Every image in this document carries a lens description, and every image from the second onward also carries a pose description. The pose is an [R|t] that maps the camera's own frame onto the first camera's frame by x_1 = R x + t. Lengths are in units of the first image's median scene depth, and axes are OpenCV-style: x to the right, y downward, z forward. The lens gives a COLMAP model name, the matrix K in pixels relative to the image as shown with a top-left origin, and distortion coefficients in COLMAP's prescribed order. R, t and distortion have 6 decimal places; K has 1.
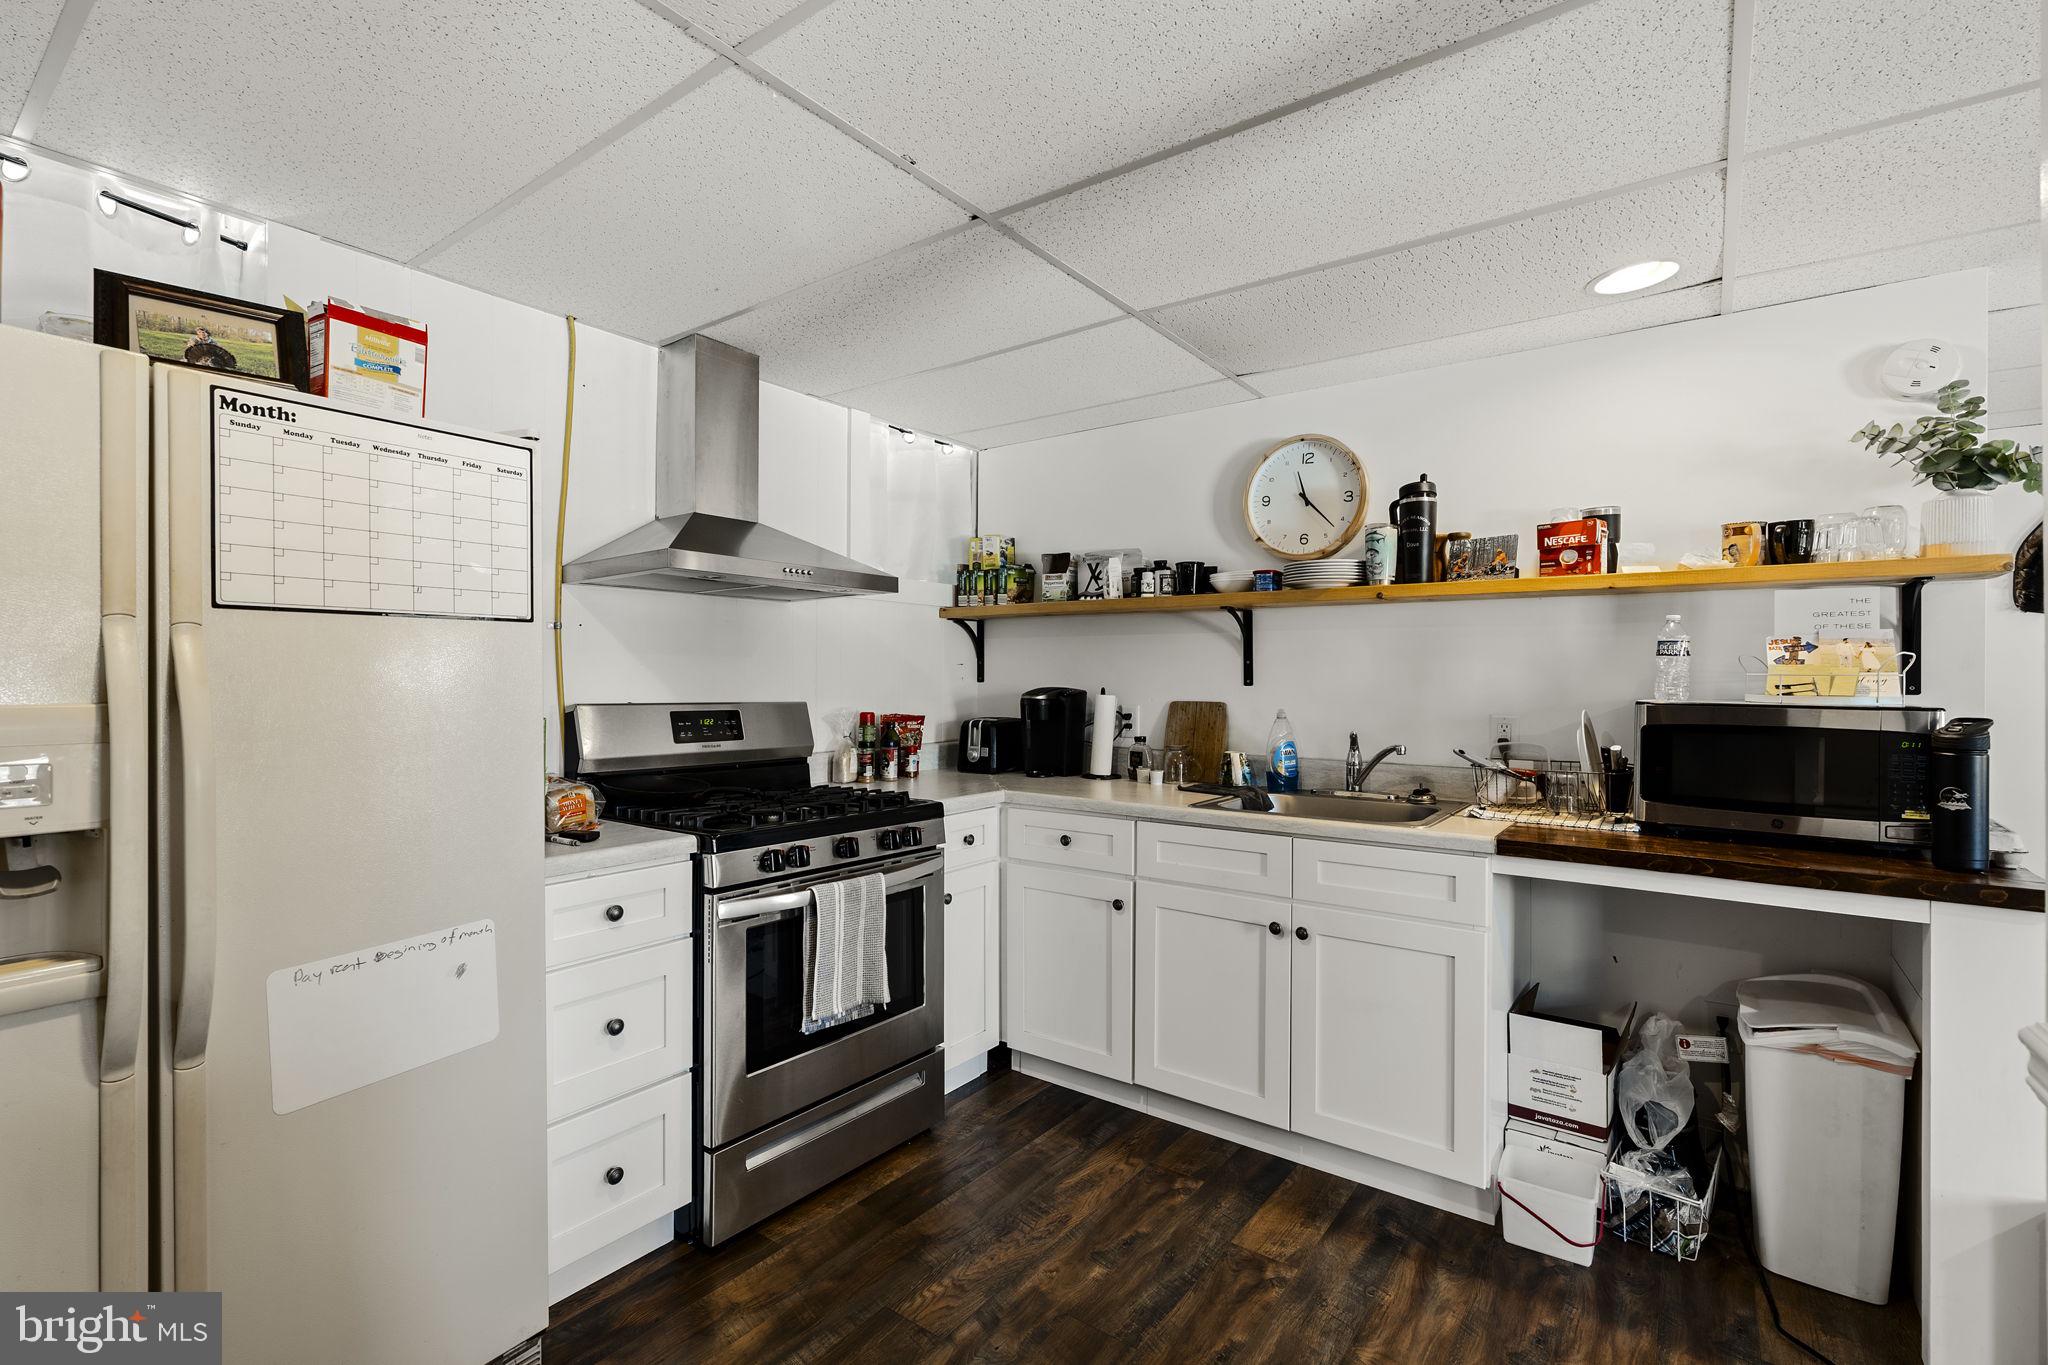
lens RADIAL K [[911.1, 0, 1025.7], [0, 911.1, 679.2], [0, 0, 1]] dist [-0.005463, -0.000101]
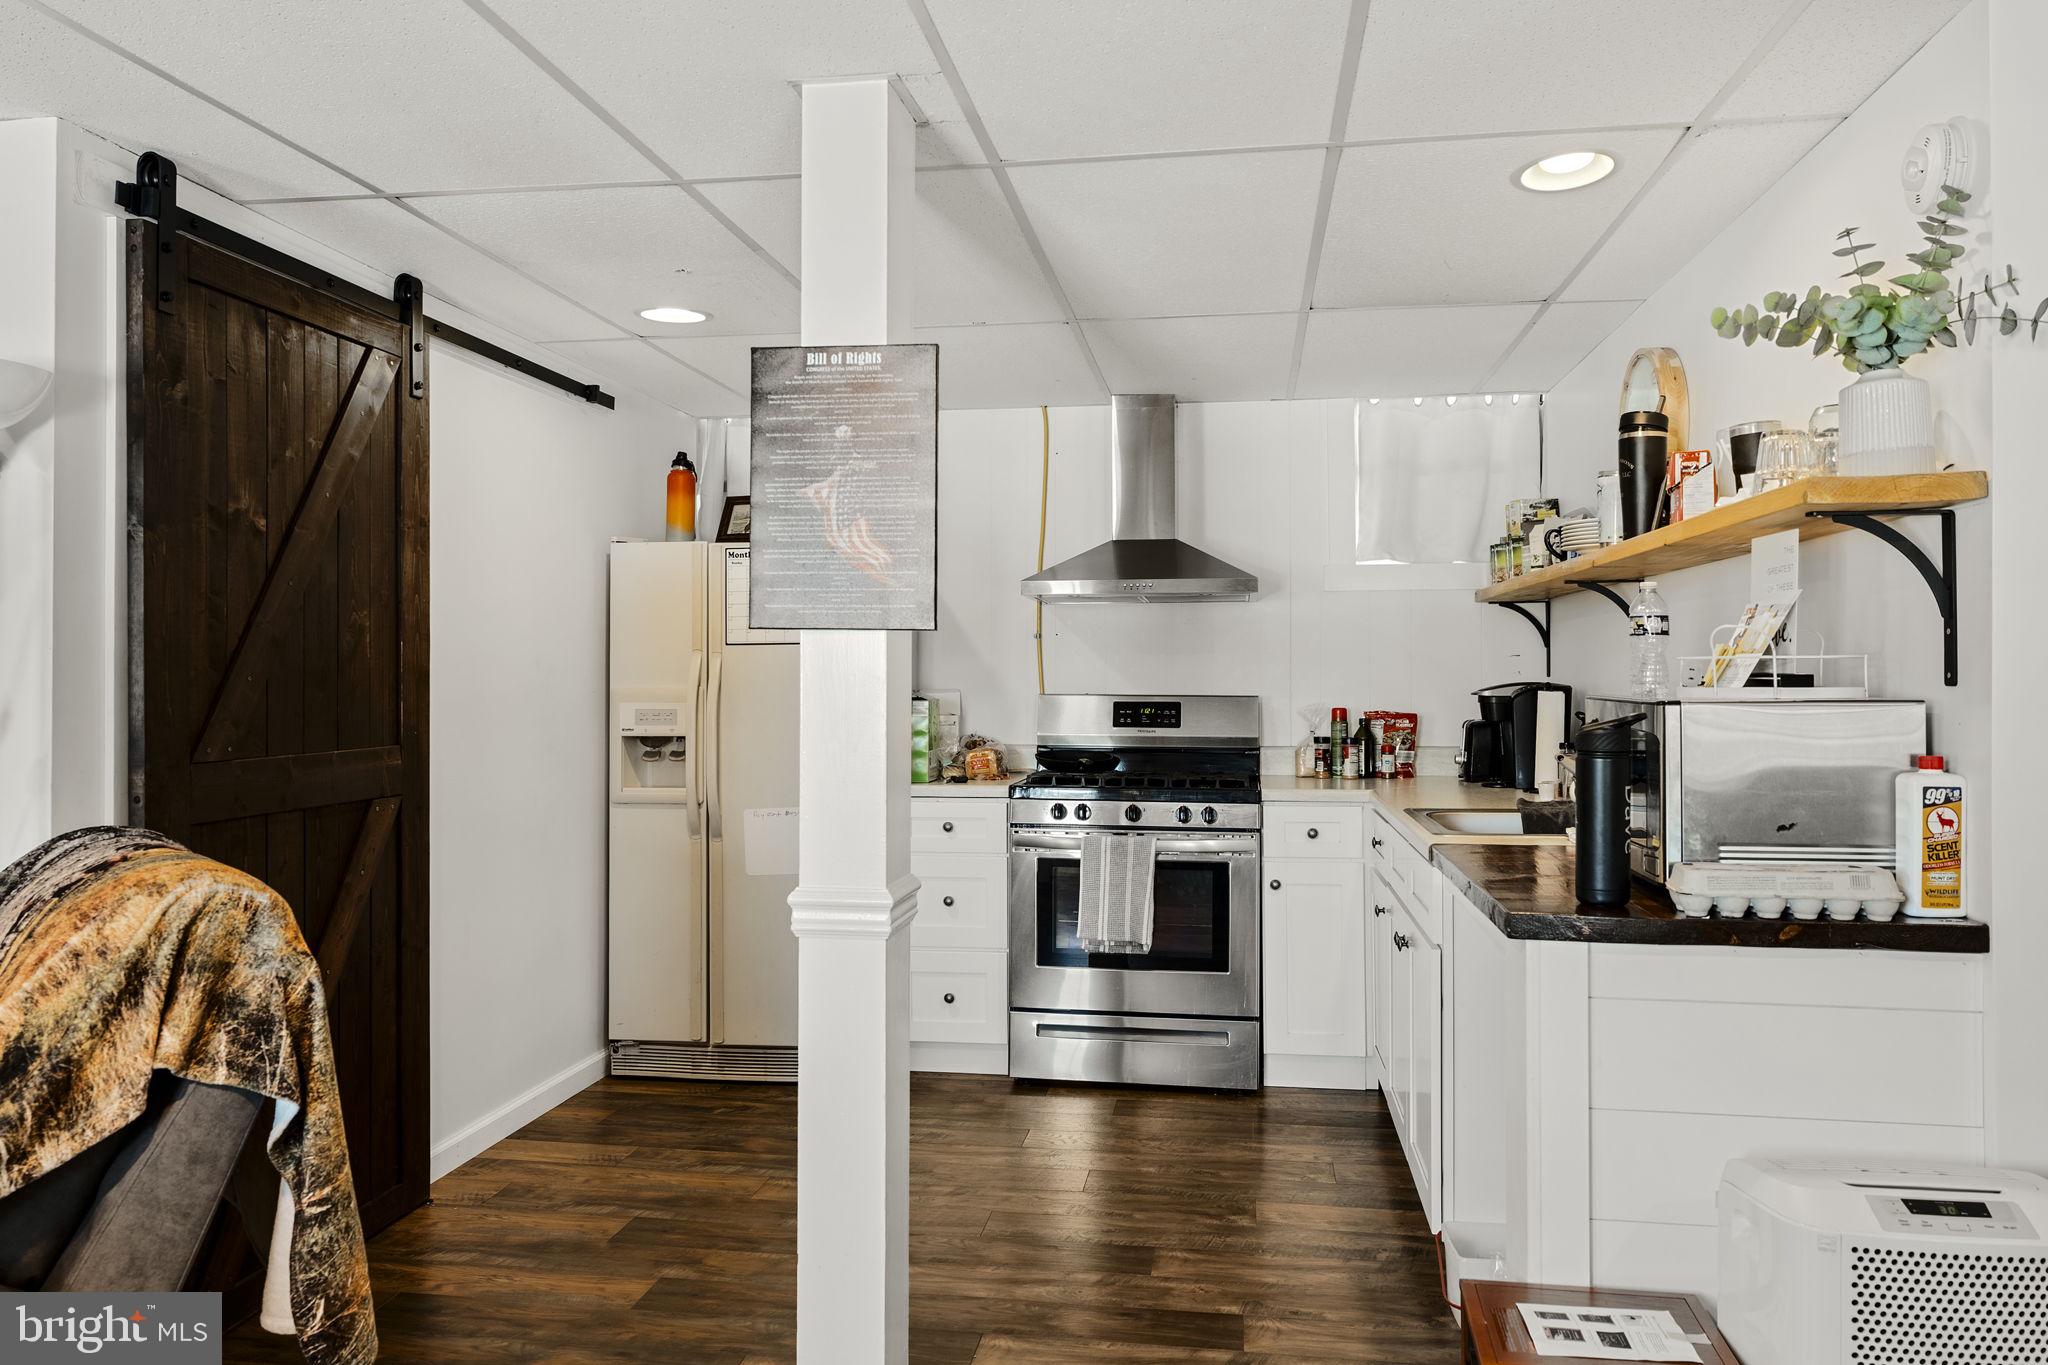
lens RADIAL K [[1432.4, 0, 1023.9], [0, 1432.4, 681.4], [0, 0, 1]] dist [-0.006957, 0.002105]
pose [[0.470794, -0.002480, -0.882240, 1.263835], [0.004683, 0.999989, -0.000311, 0.008461], [0.882231, -0.003985, 0.470800, -0.020964]]
